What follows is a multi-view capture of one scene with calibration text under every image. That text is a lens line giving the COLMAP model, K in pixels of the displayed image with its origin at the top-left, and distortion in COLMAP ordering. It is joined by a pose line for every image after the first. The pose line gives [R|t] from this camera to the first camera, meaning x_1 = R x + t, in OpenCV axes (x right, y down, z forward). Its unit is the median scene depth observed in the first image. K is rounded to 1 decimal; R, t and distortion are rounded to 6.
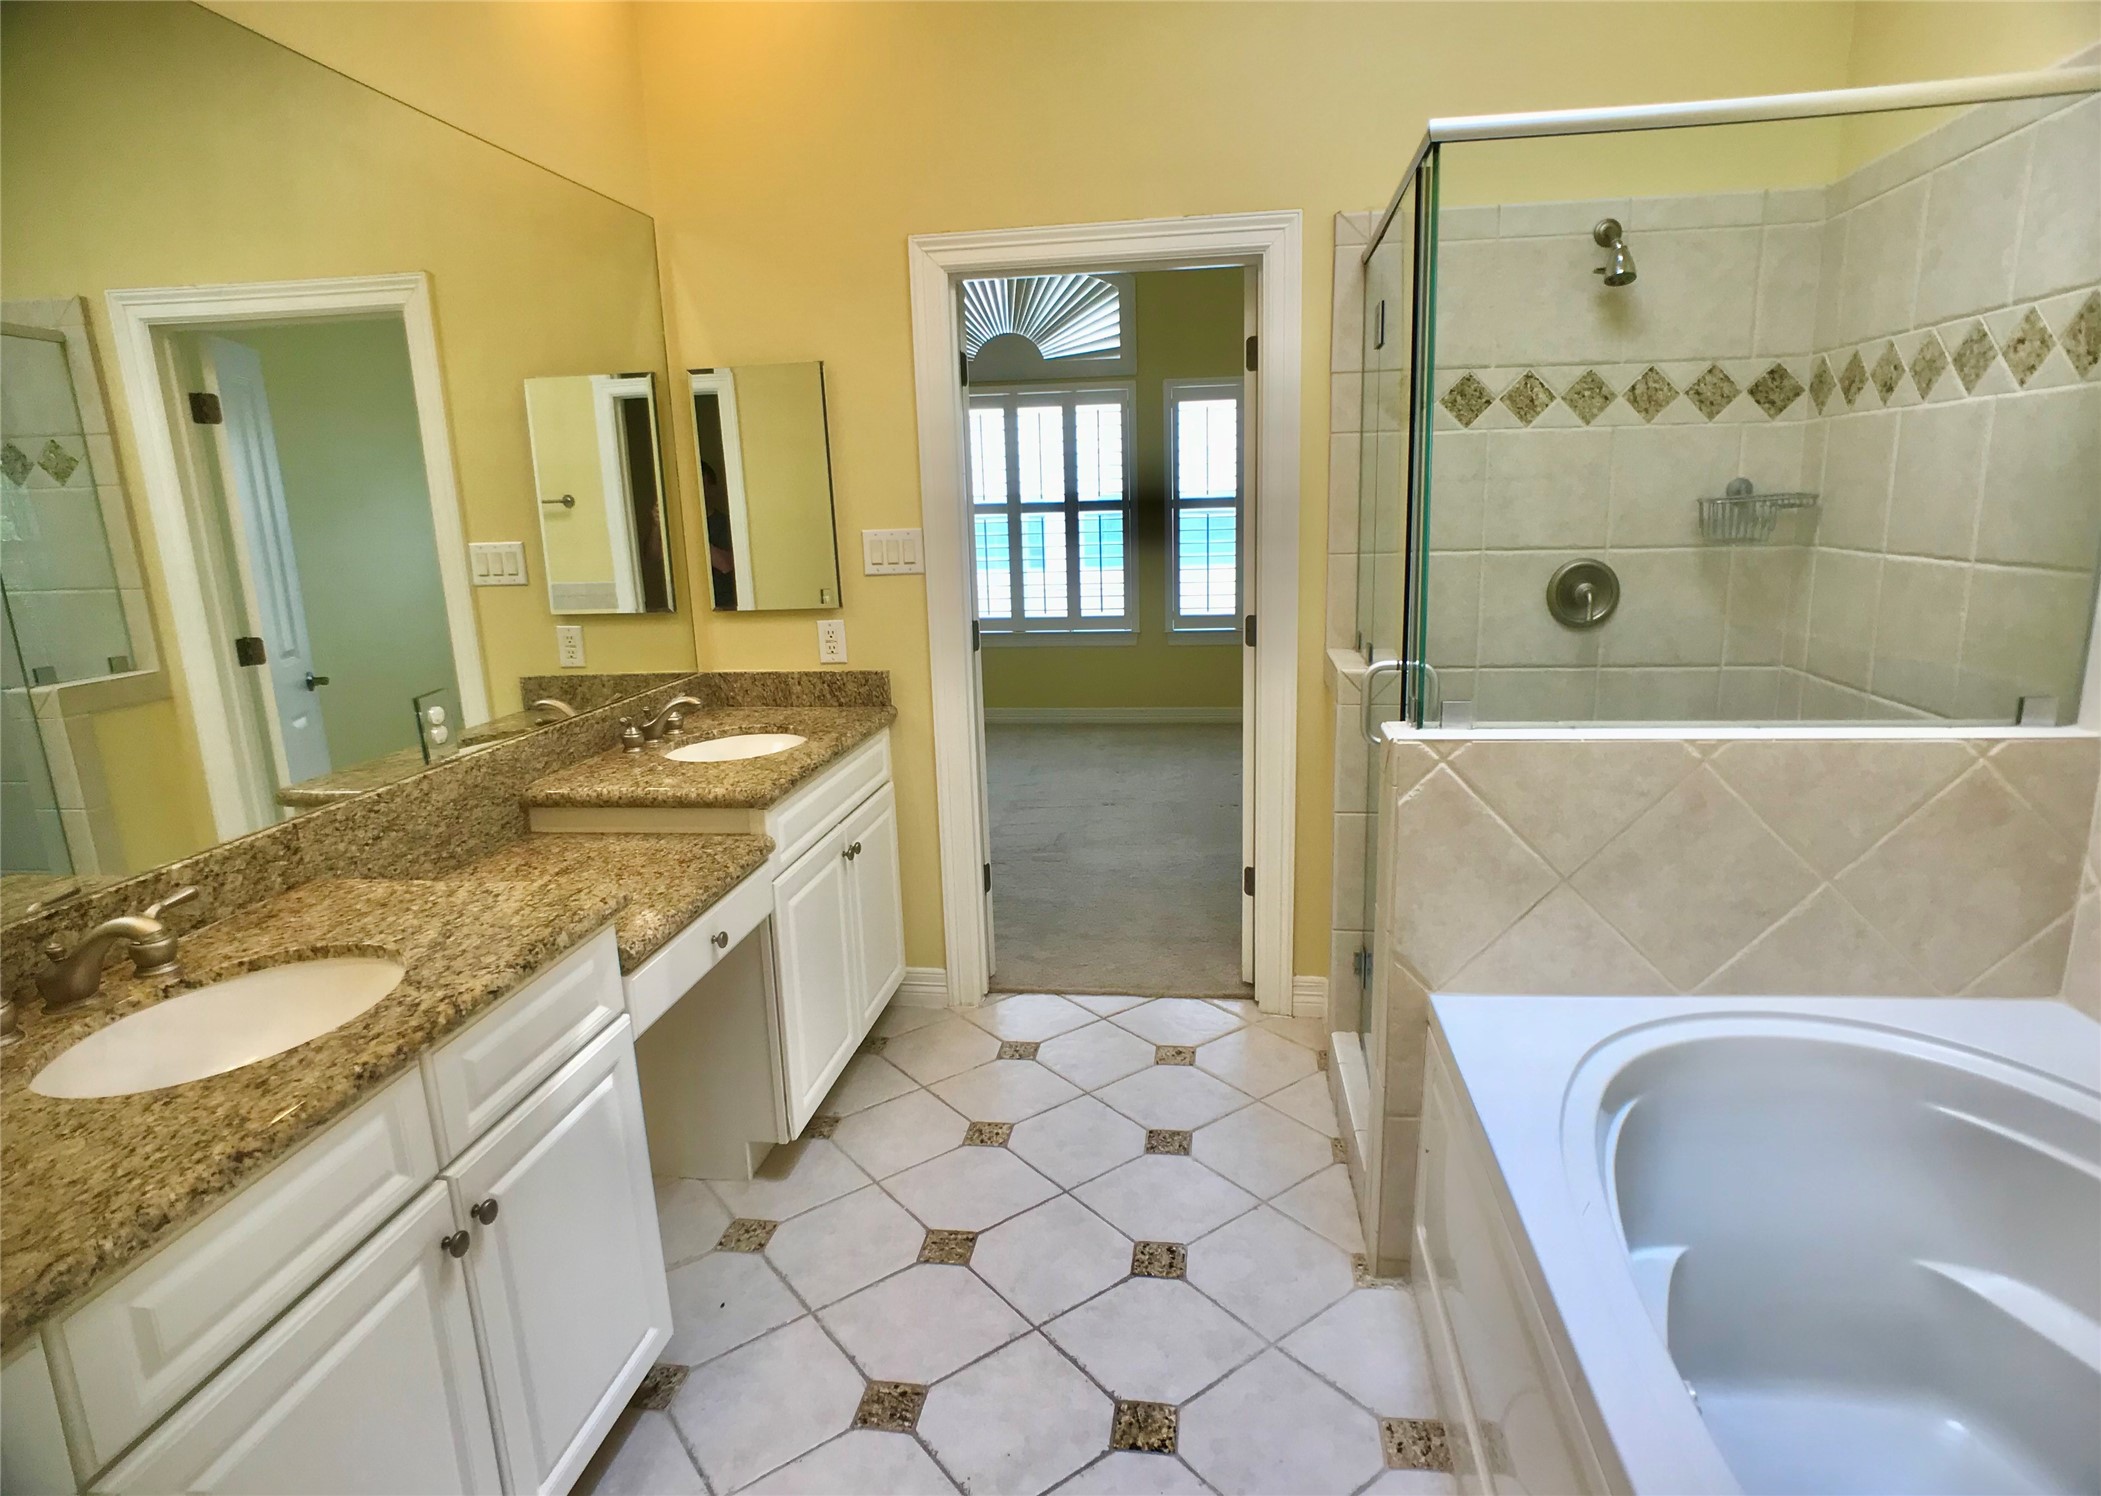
lens RADIAL K [[1176.5, 0, 1052.6], [0, 1176.5, 750.7], [0, 0, 1]] dist [-0.010029, 0.000756]
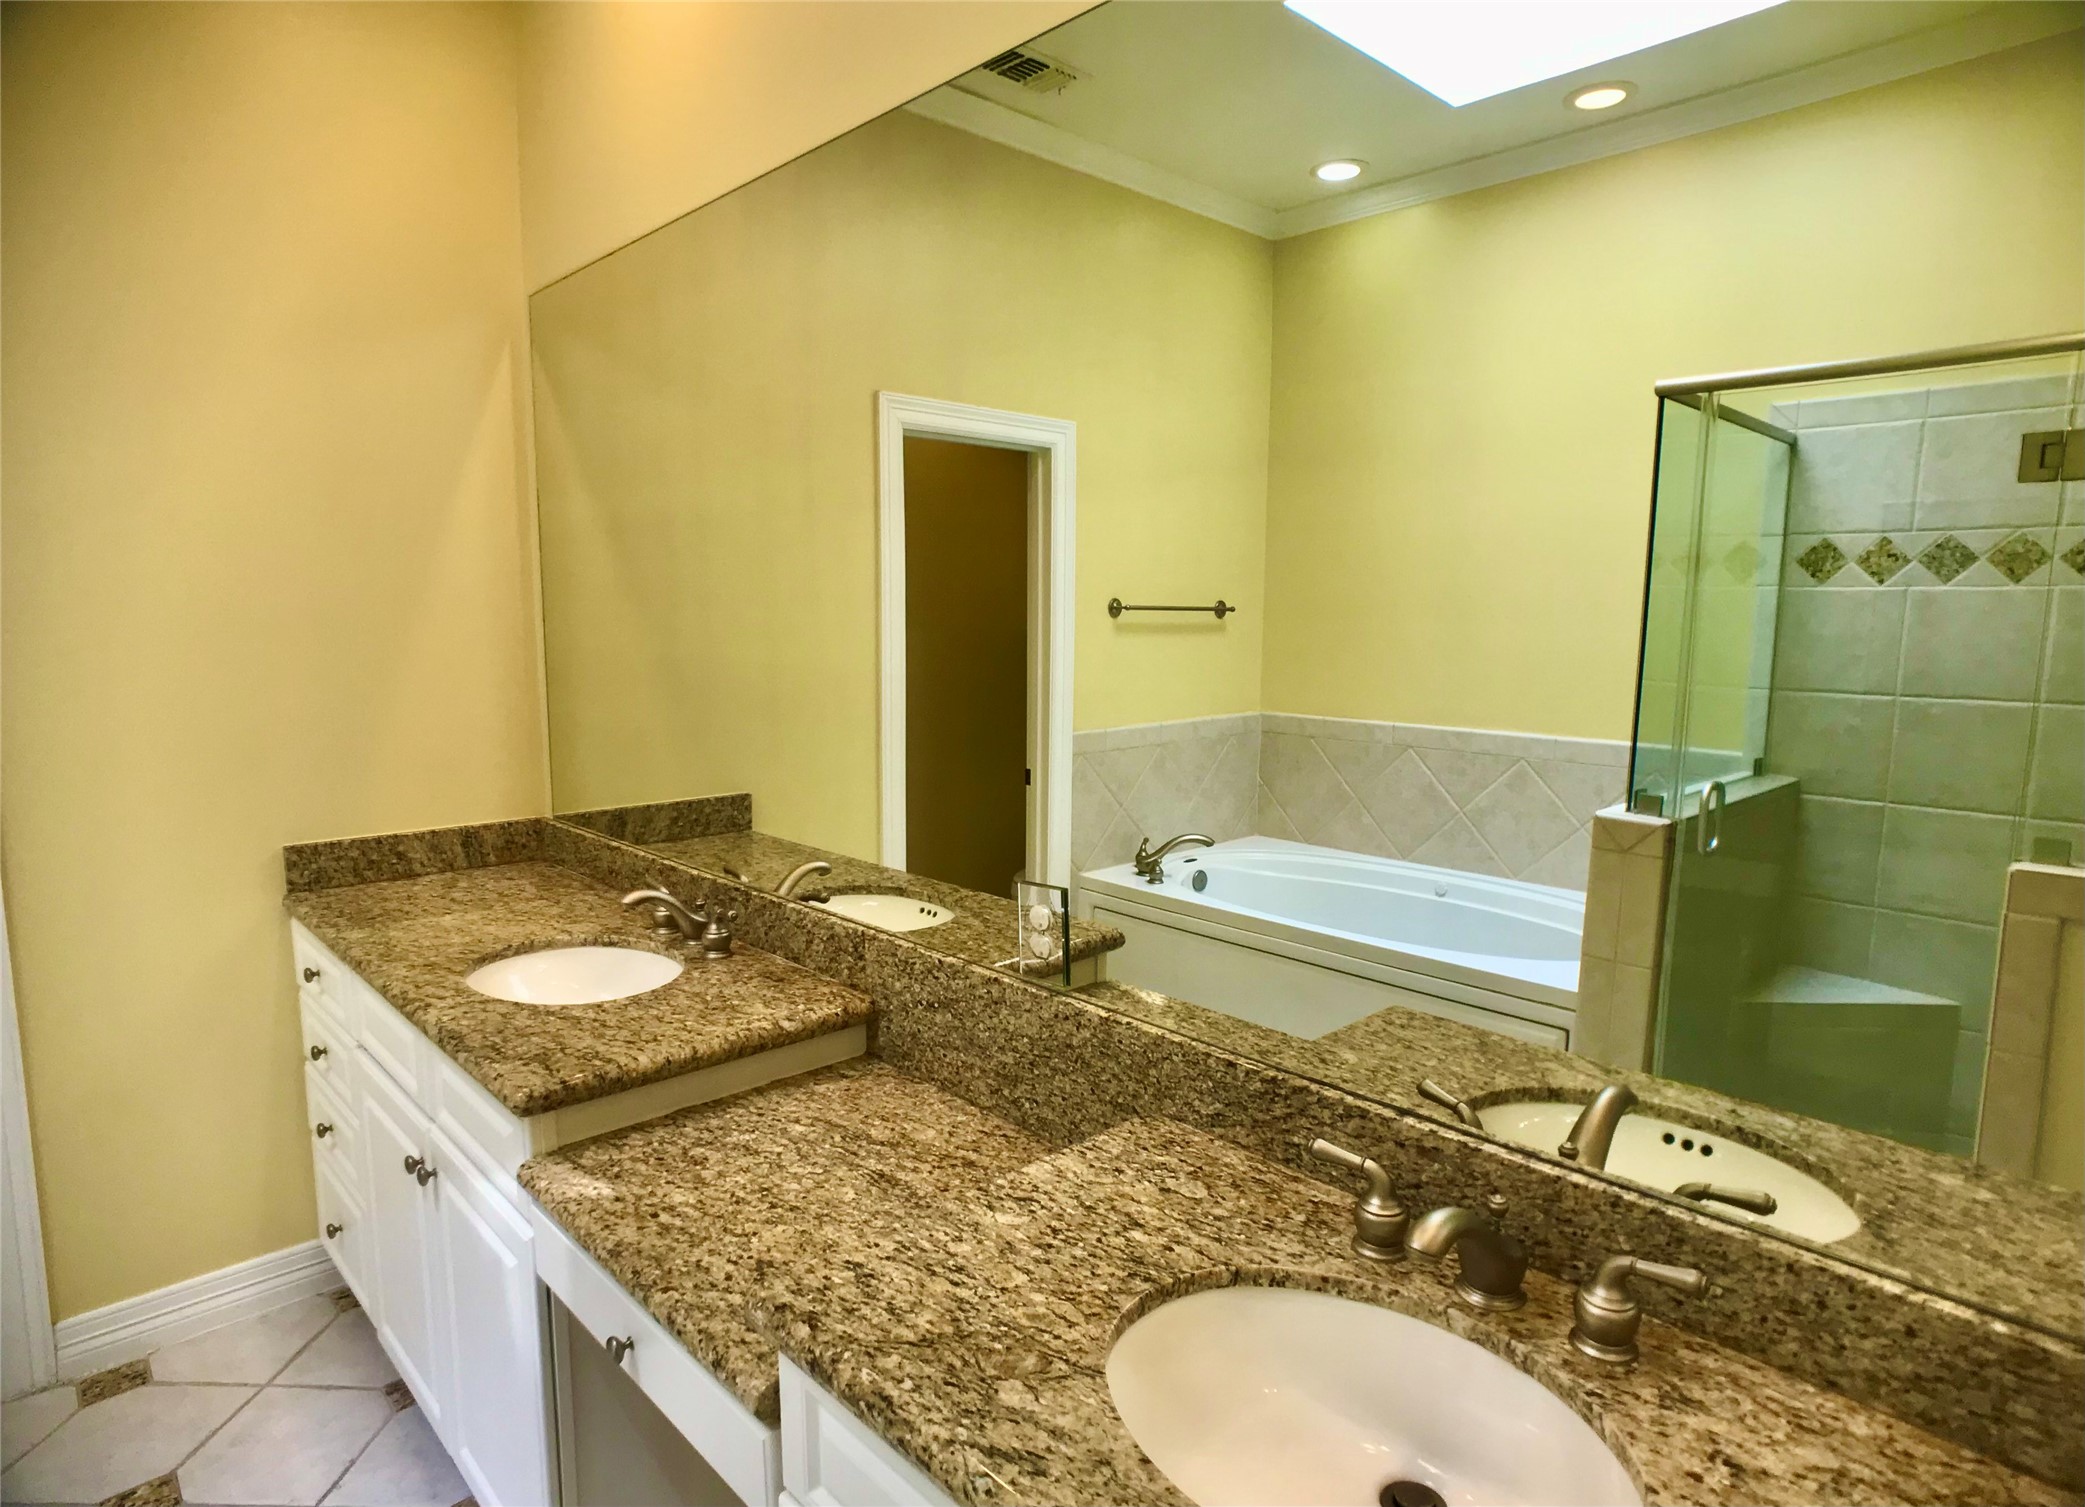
lens RADIAL K [[1167.5, 0, 1040.3], [0, 1167.5, 765.7], [0, 0, 1]] dist [-0.010029, 0.000756]
pose [[-0.623429, 0.137865, -0.769629, -0.000178], [-0.152505, 0.943985, 0.292633, -0.351178], [0.766863, 0.299808, -0.567483, 1.501365]]
